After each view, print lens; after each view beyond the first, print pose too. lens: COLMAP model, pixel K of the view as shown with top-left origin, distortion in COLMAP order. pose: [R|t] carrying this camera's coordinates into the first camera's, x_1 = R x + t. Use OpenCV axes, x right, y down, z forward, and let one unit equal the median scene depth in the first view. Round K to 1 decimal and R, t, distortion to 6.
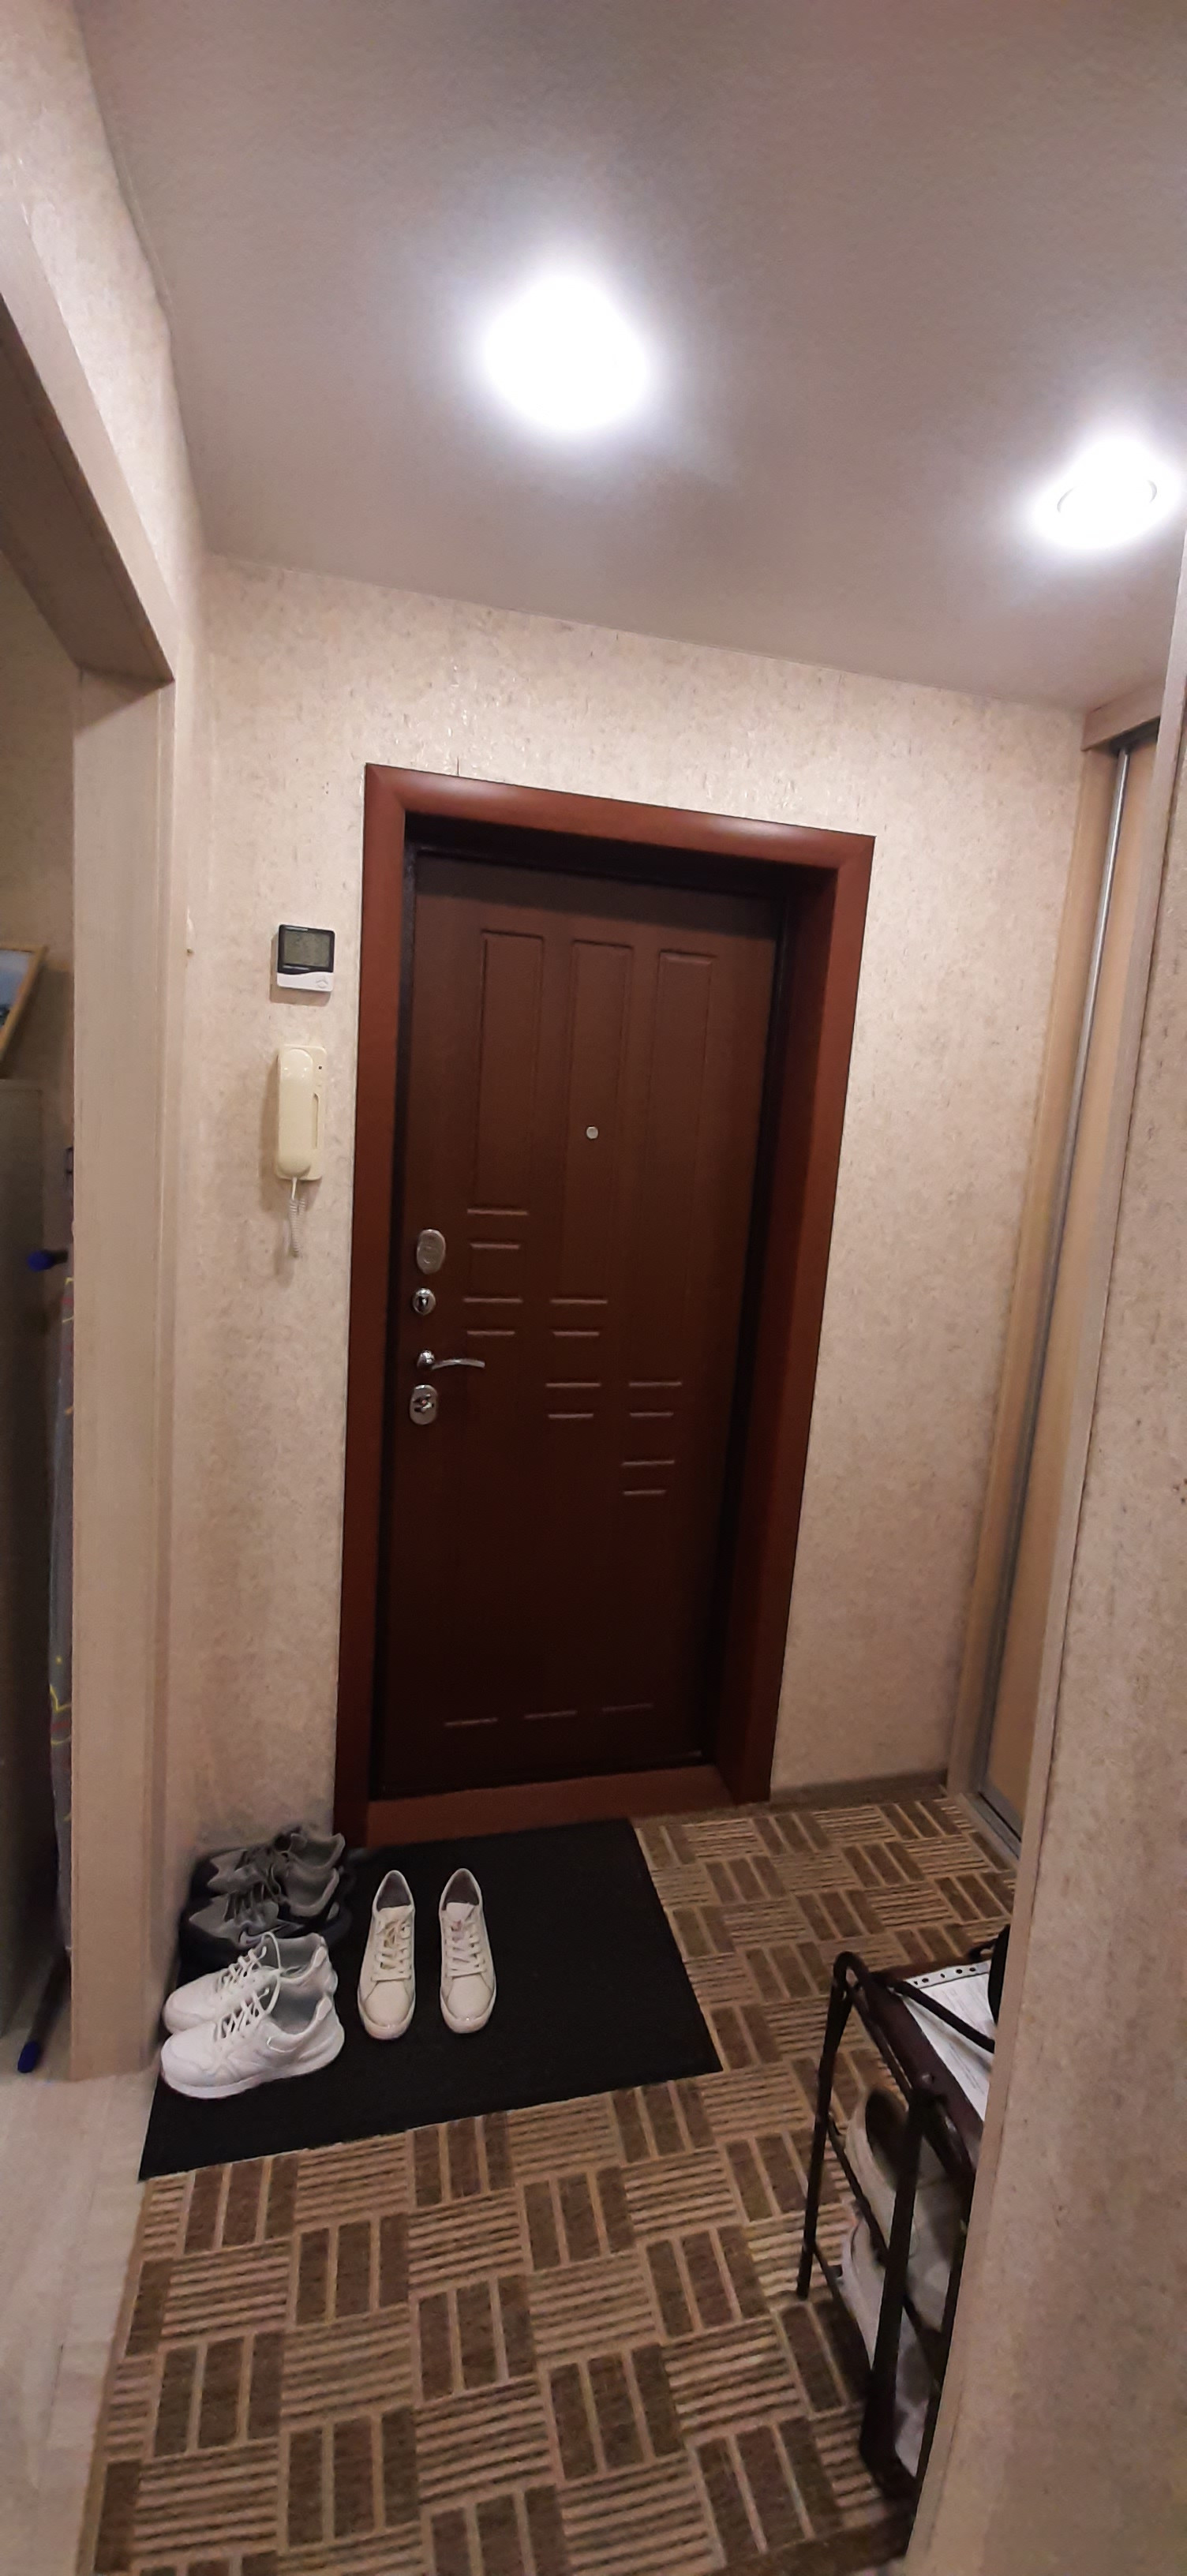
lens RADIAL K [[1013.8, 0, 594.7], [0, 1013.8, 1273.6], [0, 0, 1]] dist [0.005867, -0.008328]
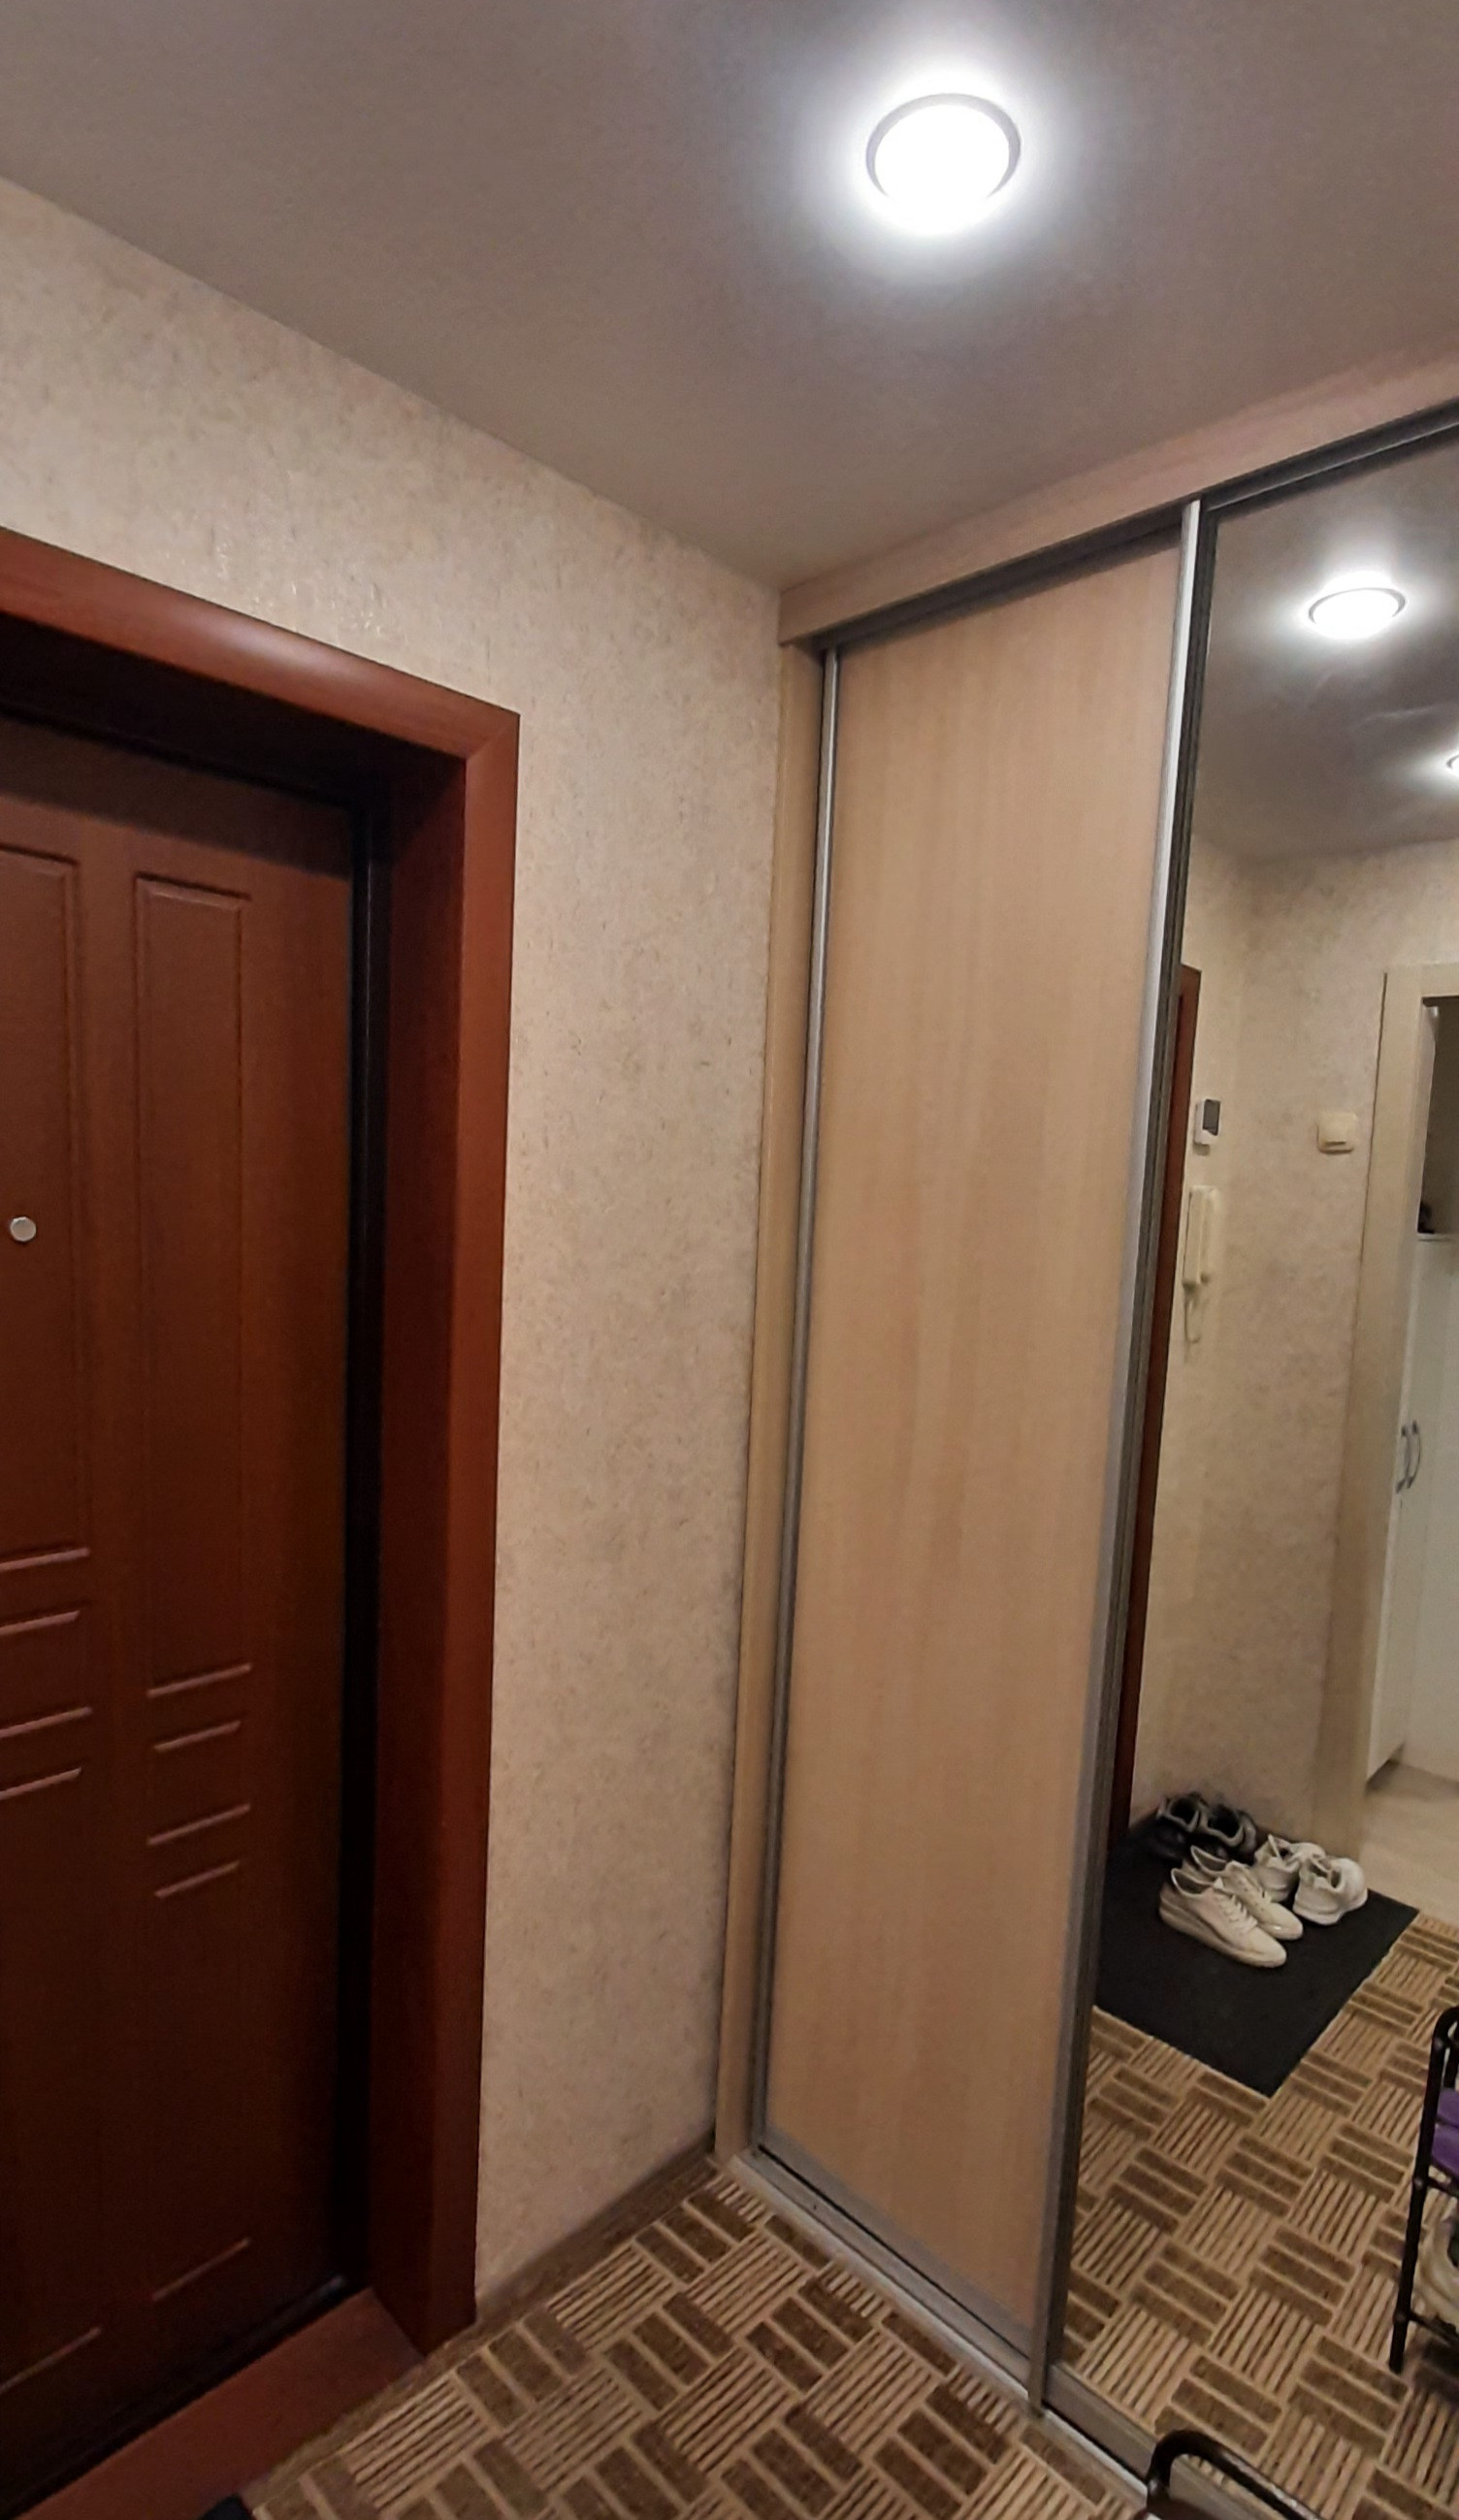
lens RADIAL K [[1239.0, 0, 732.9], [0, 1239.0, 1334.6], [0, 0, 1]] dist [-0.004715, 0.000299]
pose [[0.849896, -0.093516, 0.518586, -0.028275], [0.106340, 0.994317, 0.005026, -0.057532], [-0.516109, 0.050875, 0.855011, 0.330135]]
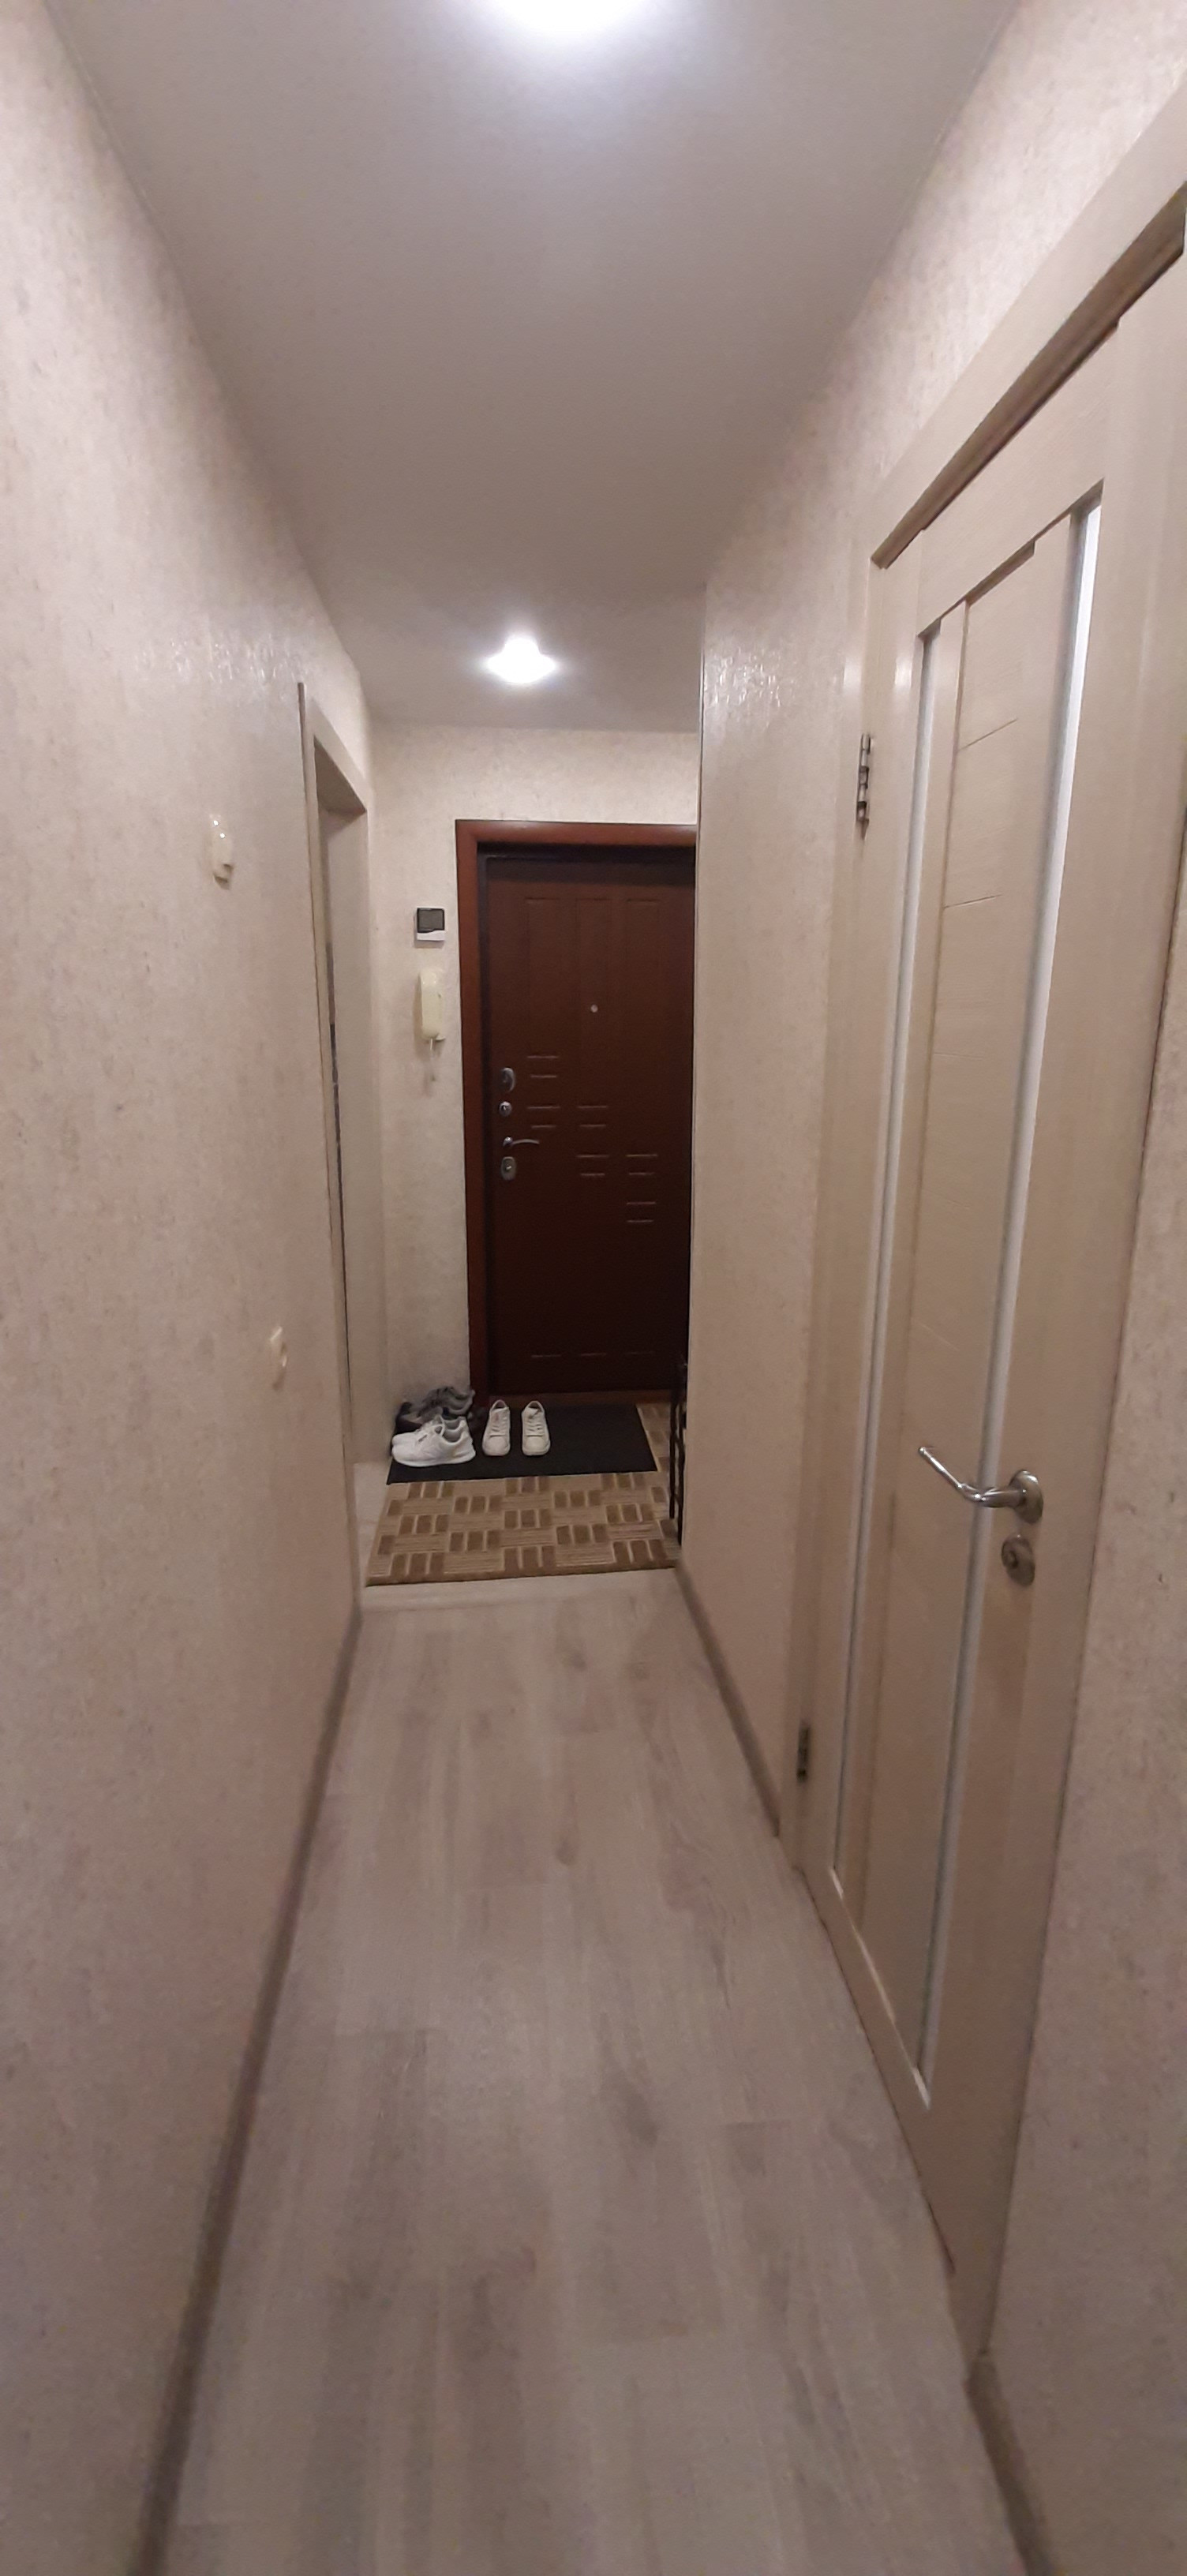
lens RADIAL K [[1013.8, 0, 605.2], [0, 1013.8, 1272.1], [0, 0, 1]] dist [0.005867, -0.008328]
pose [[0.989681, -0.026425, -0.140832, 0.273220], [0.038044, 0.996032, 0.080460, 0.191920], [0.138147, -0.084987, 0.986759, -0.843090]]
